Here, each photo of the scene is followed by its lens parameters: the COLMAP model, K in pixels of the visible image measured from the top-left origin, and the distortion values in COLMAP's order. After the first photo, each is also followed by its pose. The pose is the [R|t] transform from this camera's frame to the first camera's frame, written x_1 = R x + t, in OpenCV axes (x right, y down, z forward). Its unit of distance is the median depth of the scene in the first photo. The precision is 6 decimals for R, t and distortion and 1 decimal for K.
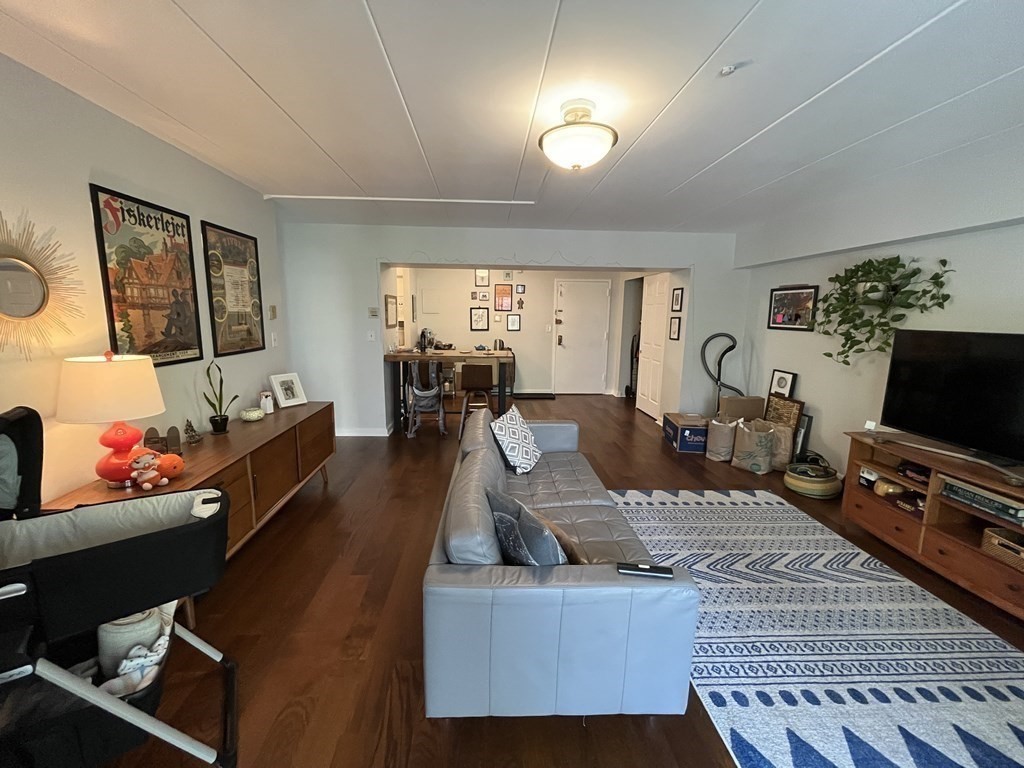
lens RADIAL K [[410.4, 0, 508.1], [0, 410.4, 381.9], [0, 0, 1]] dist [-0.006941, -0.000189]
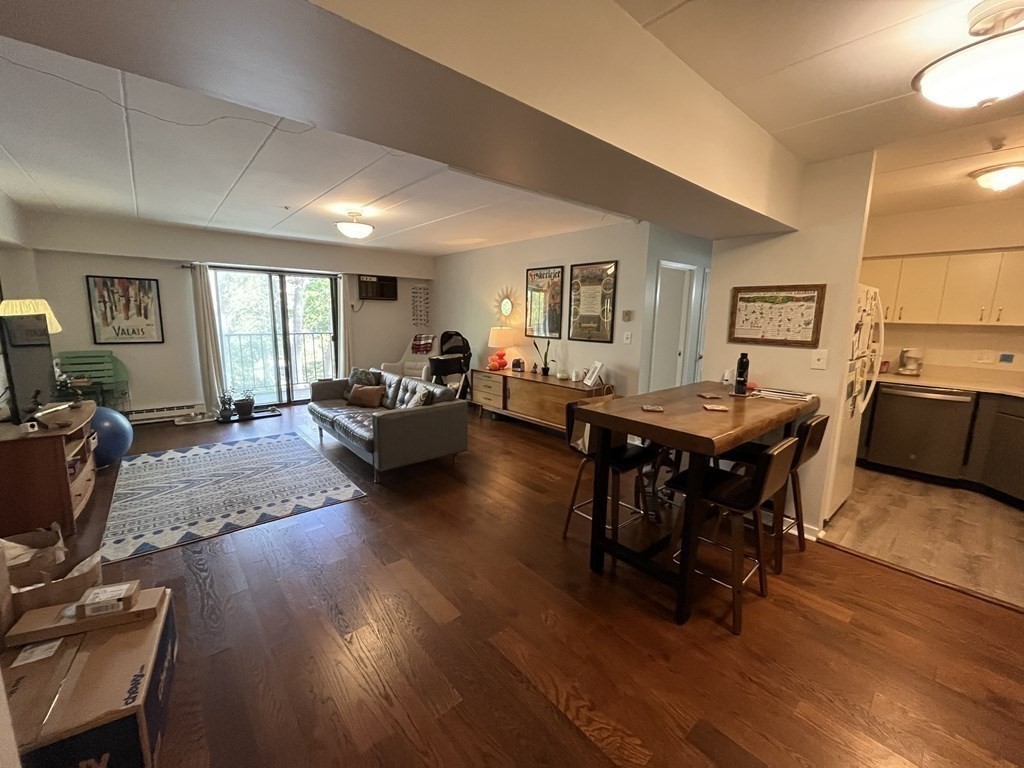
lens RADIAL K [[410.4, 0, 508.1], [0, 410.4, 381.9], [0, 0, 1]] dist [-0.006941, -0.000189]
pose [[-0.789962, 0.076510, -0.608363, 0.588223], [-0.126158, 0.950674, 0.283377, -0.353193], [0.600037, 0.300607, -0.741344, 2.176124]]
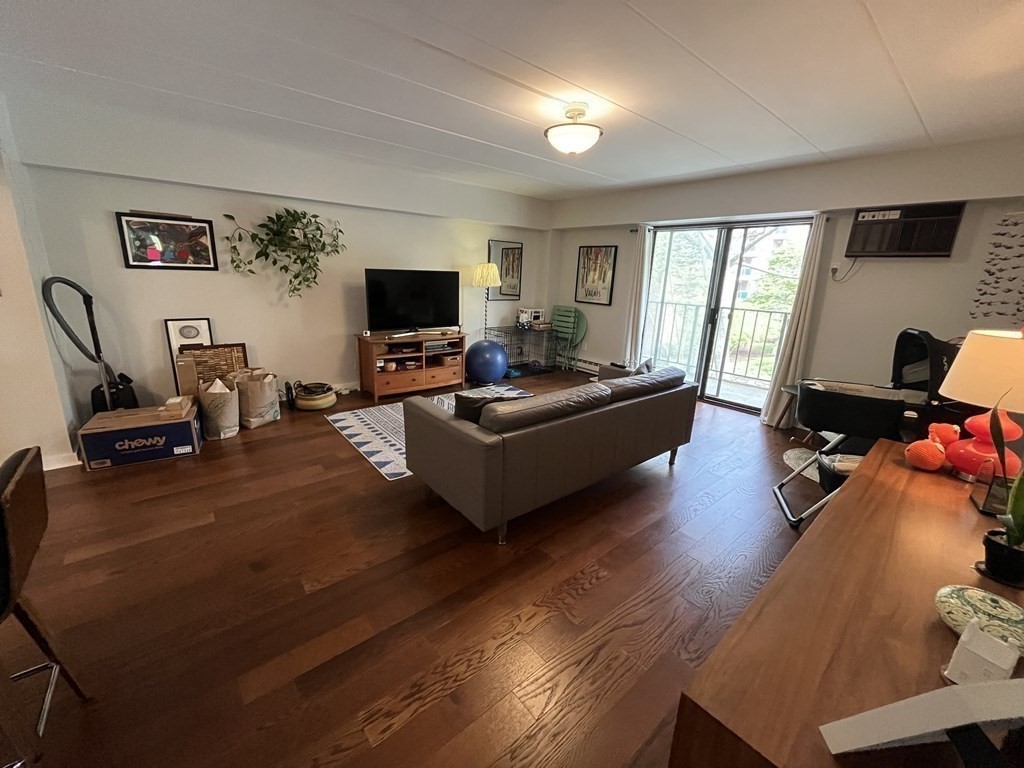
lens RADIAL K [[410.4, 0, 508.1], [0, 410.4, 381.9], [0, 0, 1]] dist [-0.006941, -0.000189]
pose [[-0.599365, -0.236508, 0.764739, -0.619360], [0.089788, 0.929463, 0.357823, -0.220811], [-0.795424, 0.283131, -0.535851, 1.419987]]
